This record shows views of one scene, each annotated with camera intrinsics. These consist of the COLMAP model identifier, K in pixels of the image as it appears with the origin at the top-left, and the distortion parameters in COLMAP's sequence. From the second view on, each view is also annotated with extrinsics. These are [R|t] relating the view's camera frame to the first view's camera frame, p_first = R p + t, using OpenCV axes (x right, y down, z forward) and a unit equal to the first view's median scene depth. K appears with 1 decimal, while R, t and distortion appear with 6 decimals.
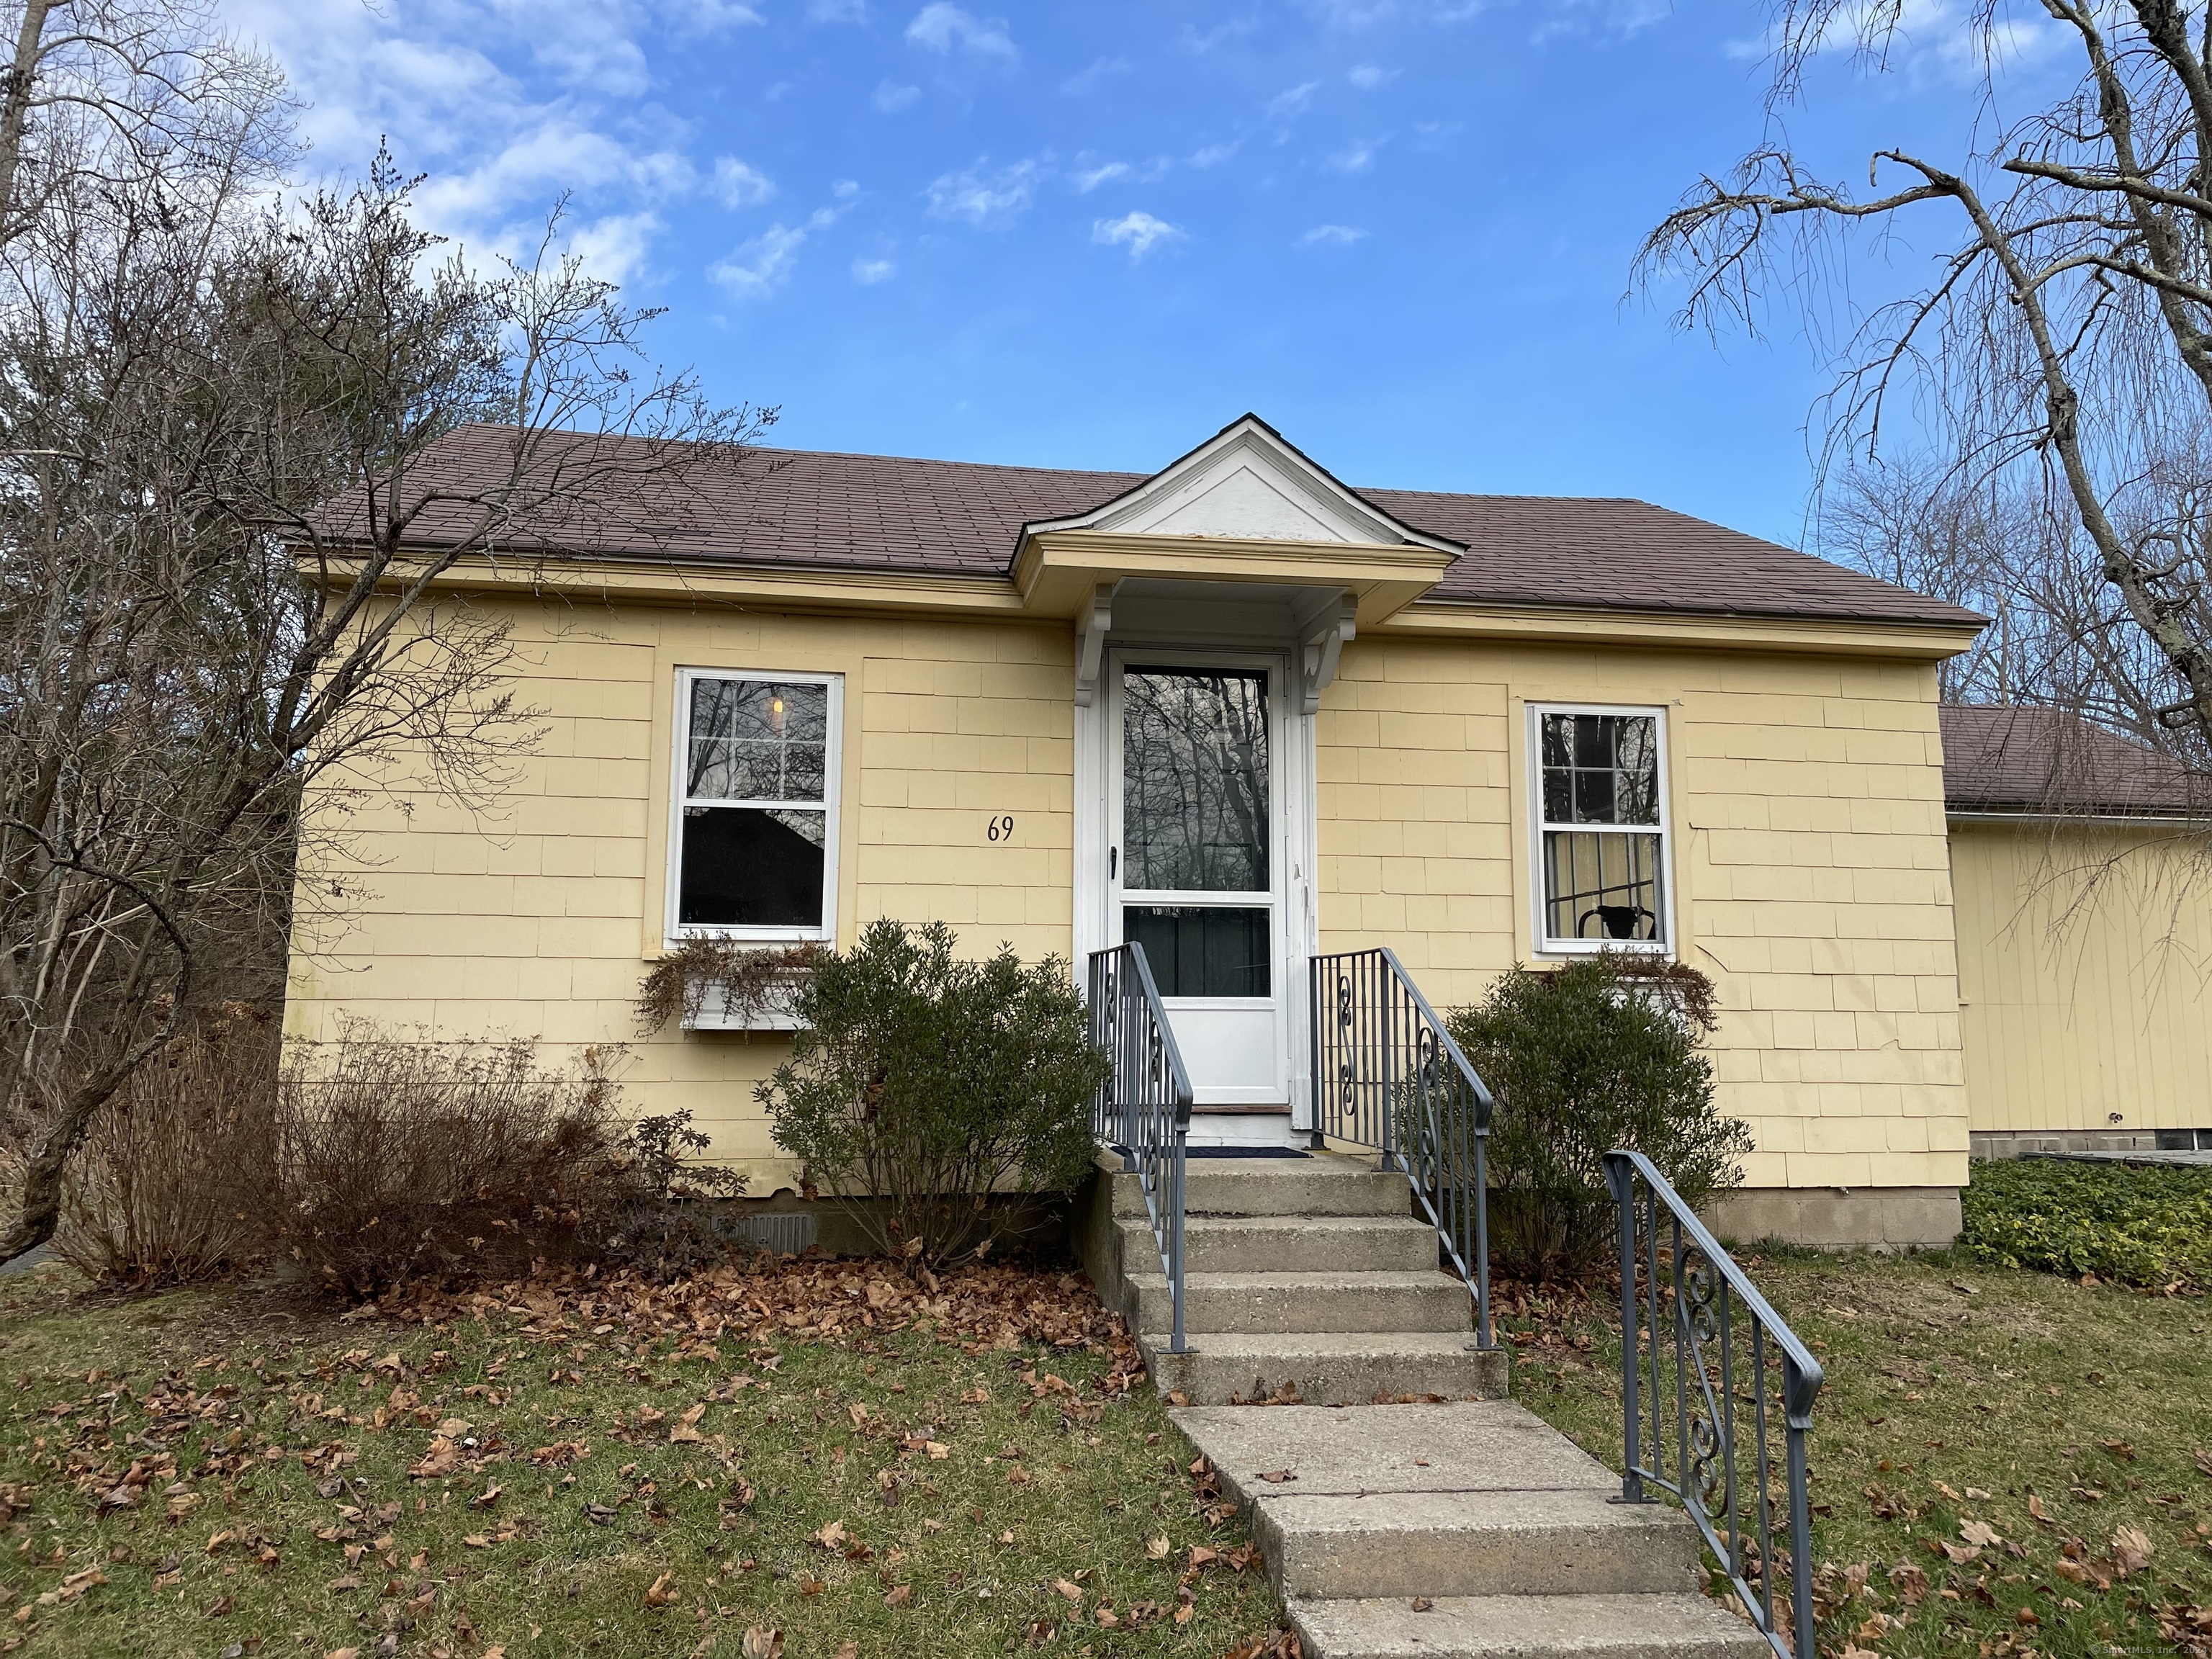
lens RADIAL K [[1668.9, 0, 1109.9], [0, 1668.9, 807.6], [0, 0, 1]] dist [0.078739, -0.095959]
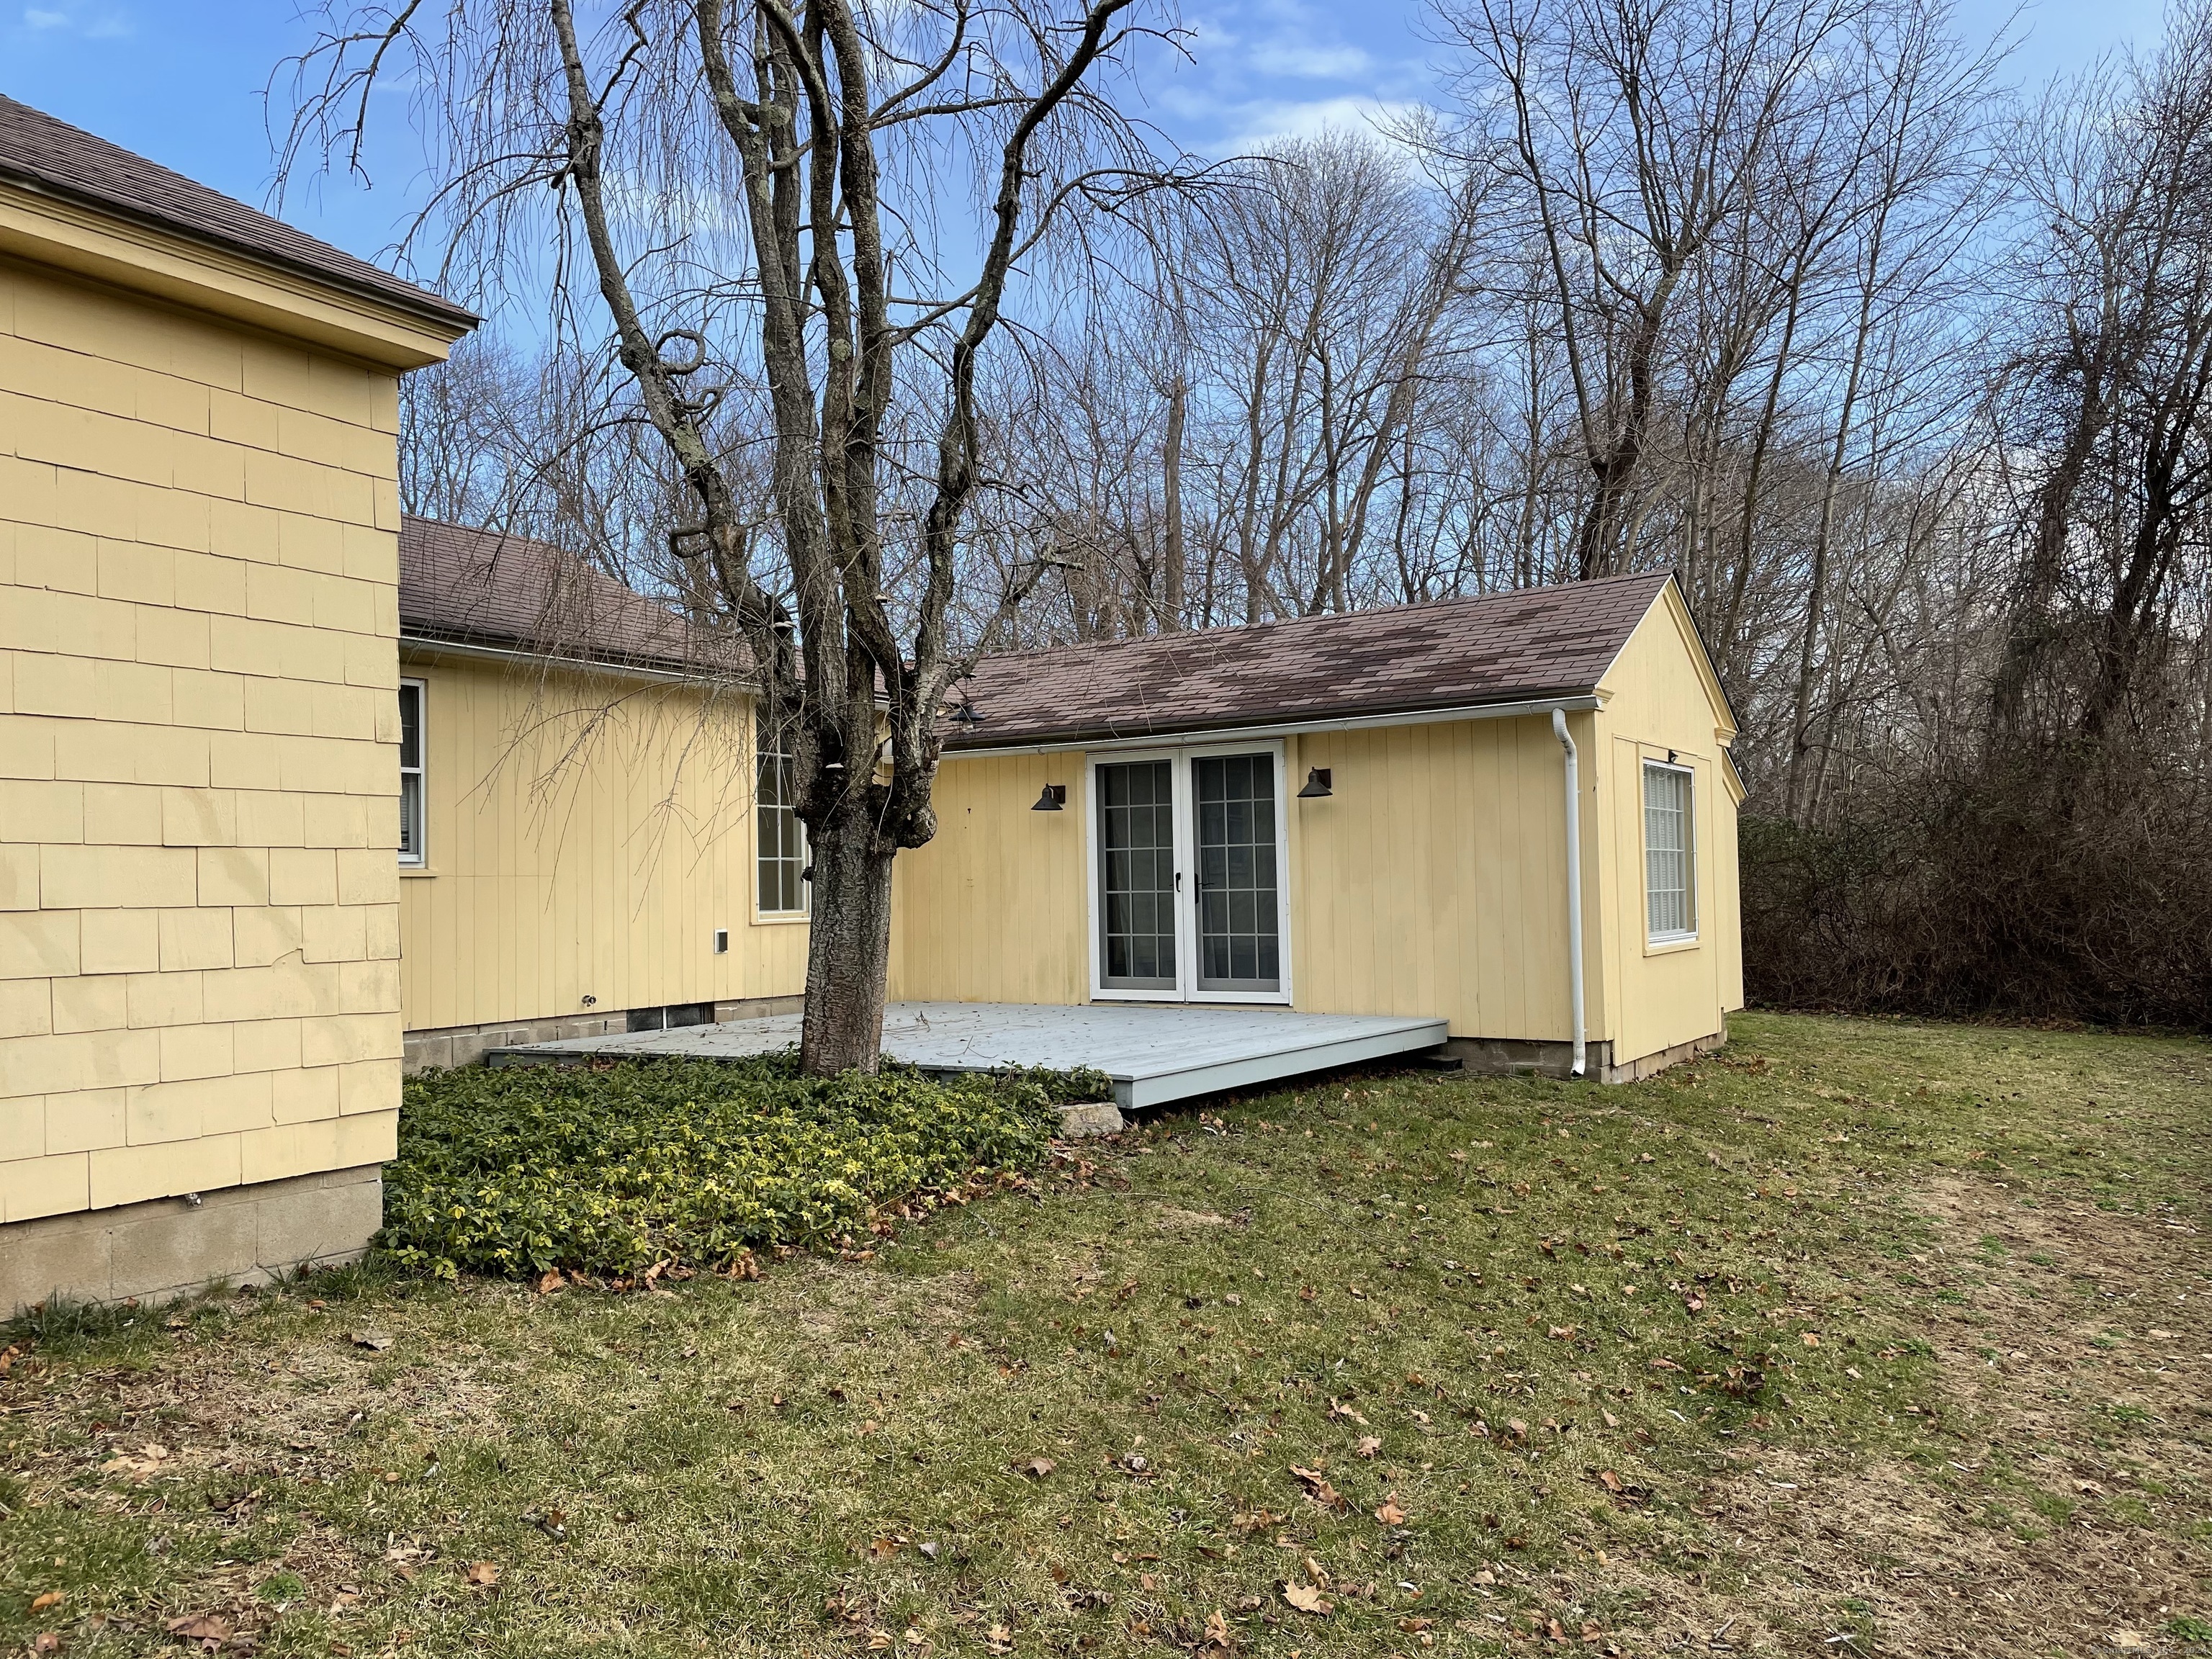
lens RADIAL K [[1668.9, 0, 1110.8], [0, 1668.9, 837.1], [0, 0, 1]] dist [0.078739, -0.095959]
pose [[0.670609, 0.009914, 0.741745, 0.197589], [-0.084583, 0.994411, 0.063180, 0.029360], [-0.736973, -0.105108, 0.667700, 0.354835]]
